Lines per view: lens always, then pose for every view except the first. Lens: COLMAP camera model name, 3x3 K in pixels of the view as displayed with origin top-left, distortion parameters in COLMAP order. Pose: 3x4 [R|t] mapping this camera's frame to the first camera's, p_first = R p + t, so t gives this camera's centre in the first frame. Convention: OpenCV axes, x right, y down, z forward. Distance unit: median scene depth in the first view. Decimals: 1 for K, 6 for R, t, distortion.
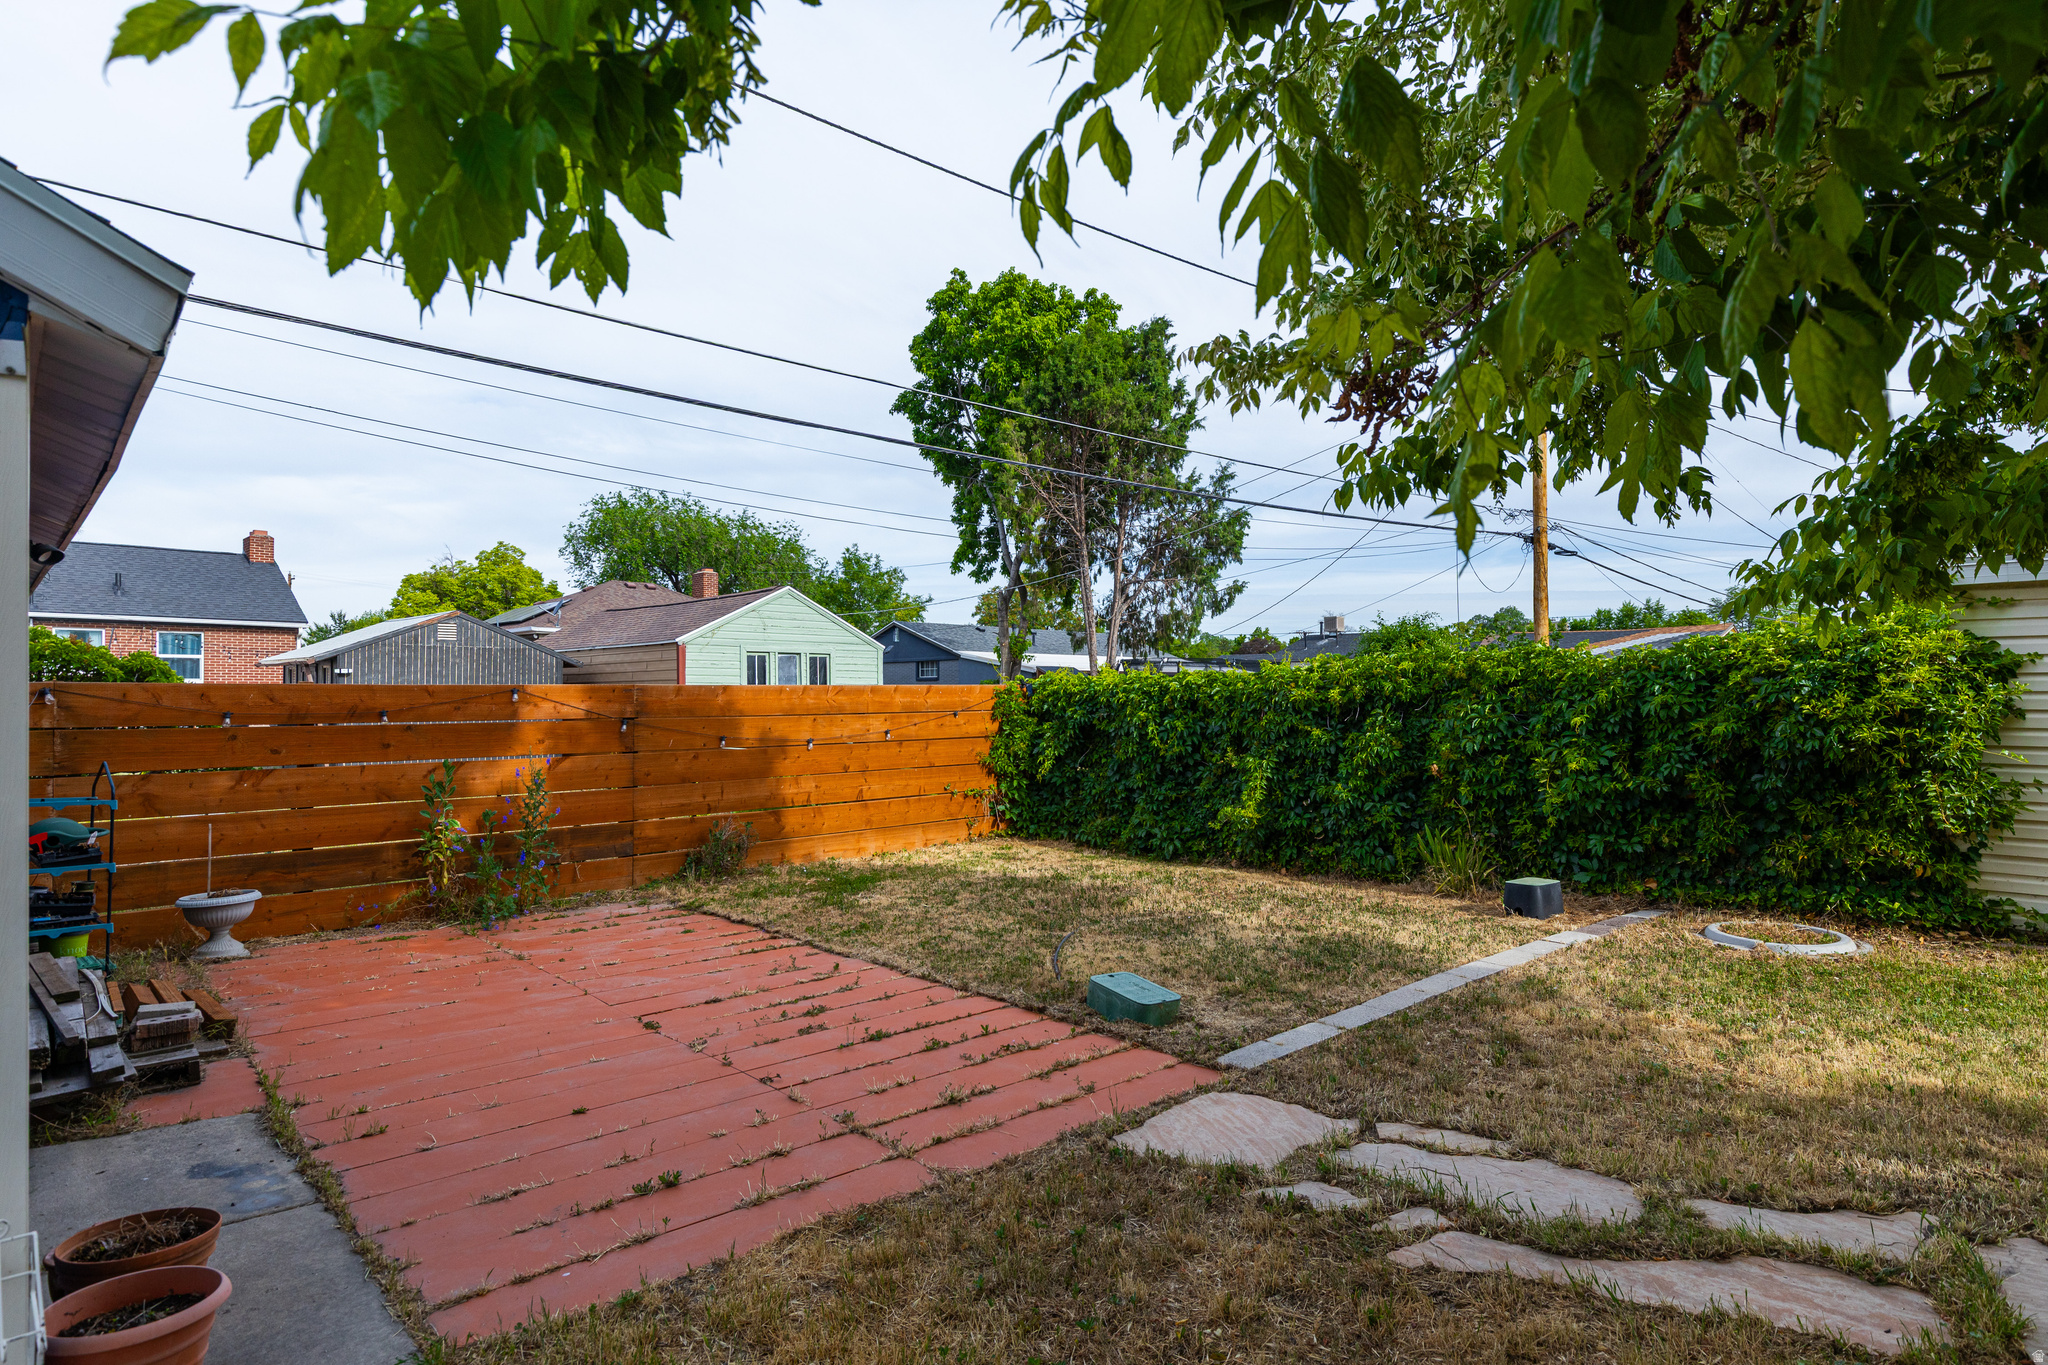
lens RADIAL K [[1152.4, 0, 1021.9], [0, 1152.4, 682.5], [0, 0, 1]] dist [0.000657, 0.000023]
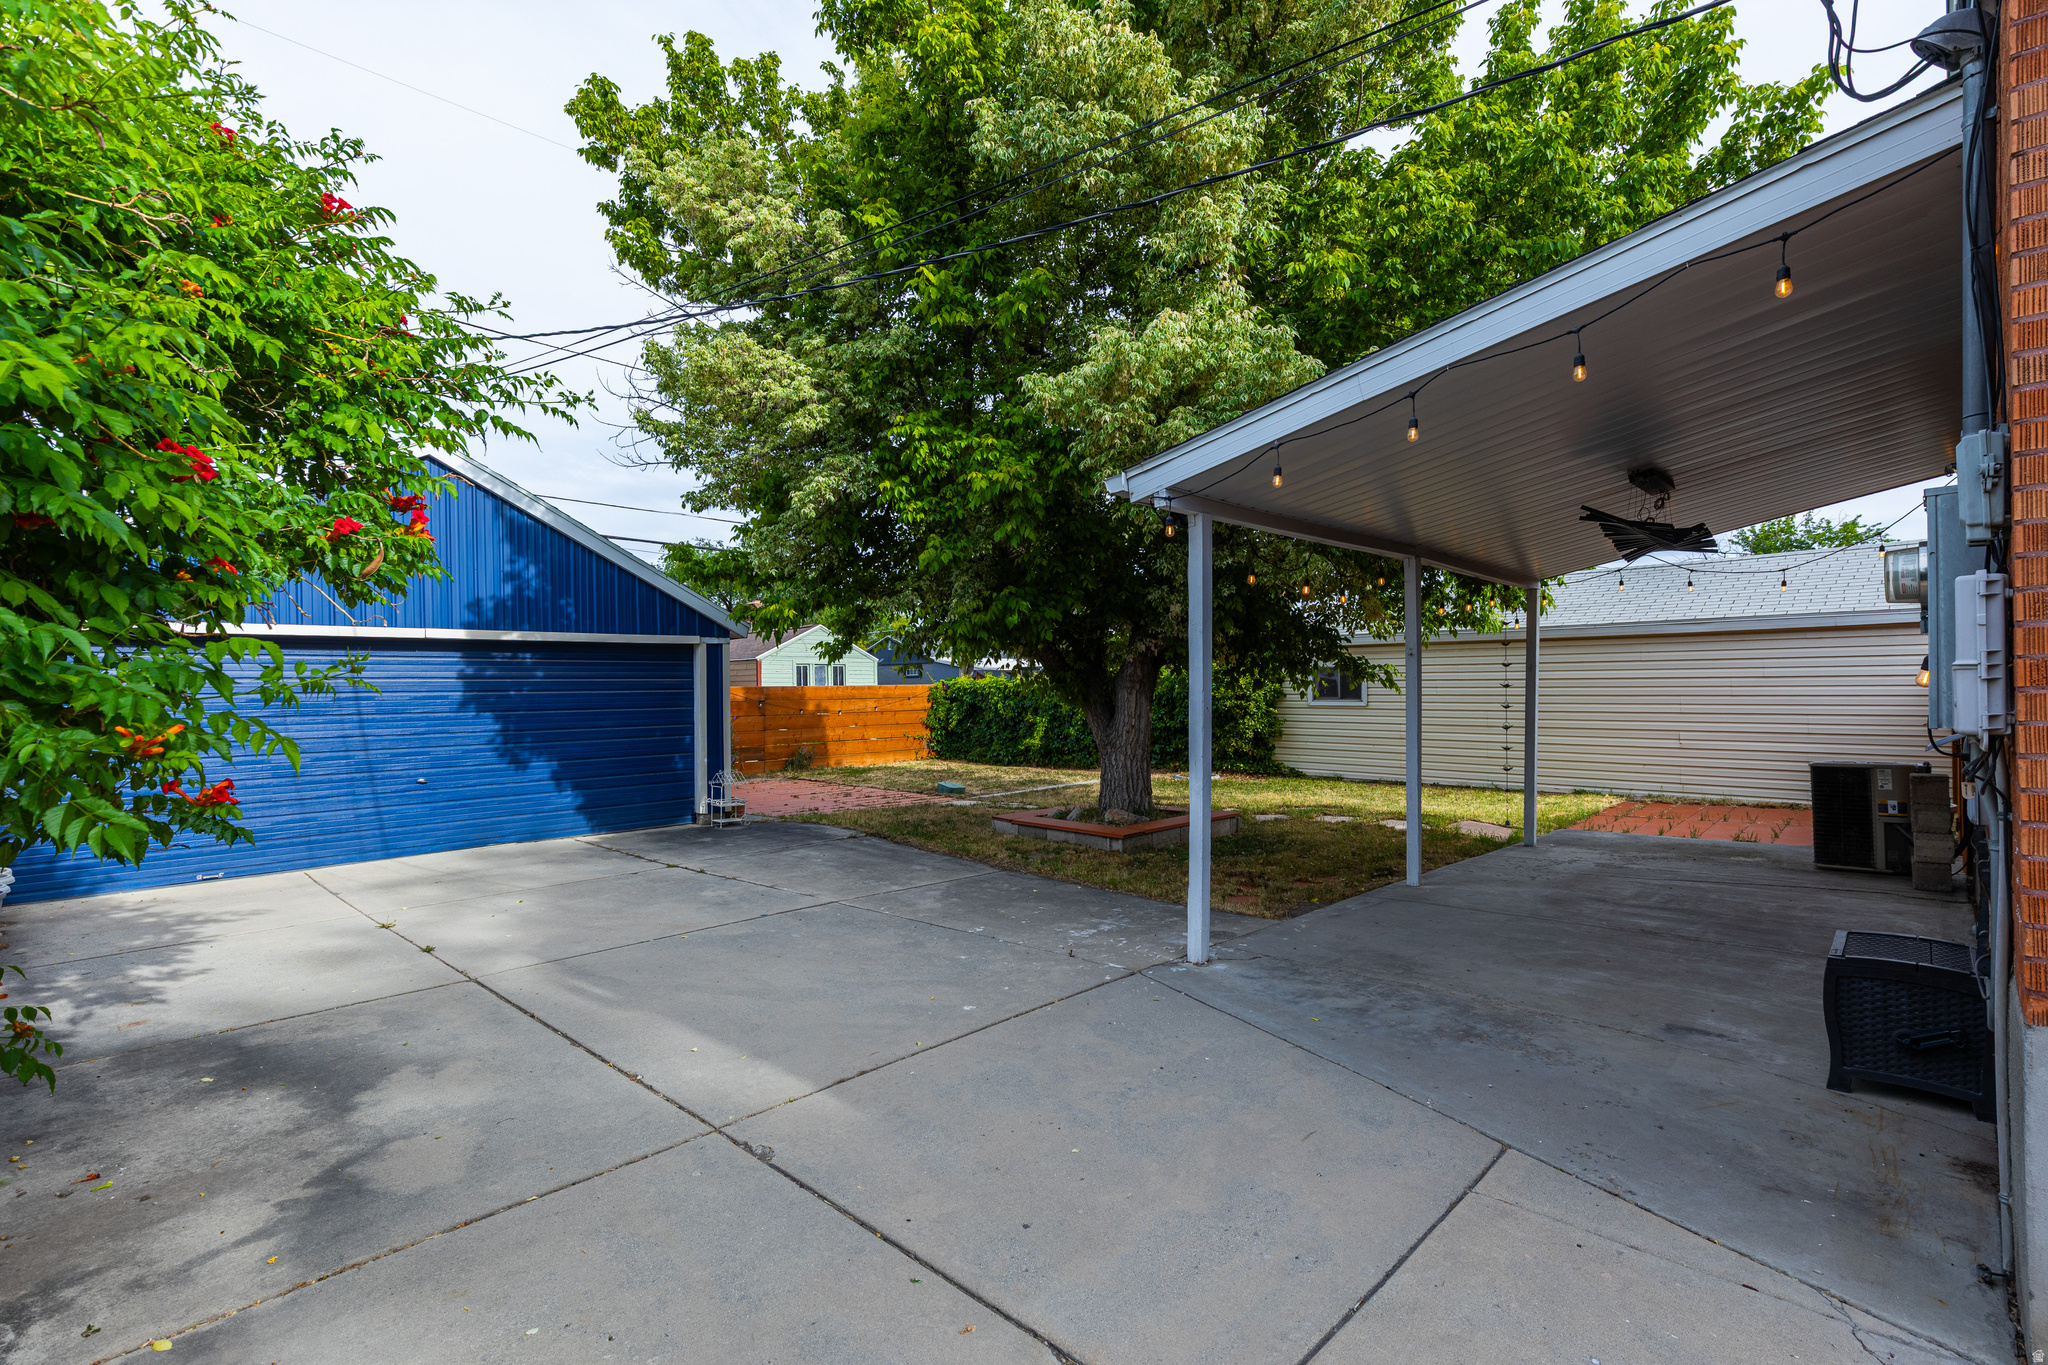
lens RADIAL K [[924.4, 0, 1027.4], [0, 924.4, 683.5], [0, 0, 1]] dist [-0.000278, -0.000005]
pose [[0.999182, -0.002439, 0.040368, 0.093146], [0.002284, 0.999990, 0.003903, -0.006883], [-0.040377, -0.003808, 0.999177, -0.711504]]
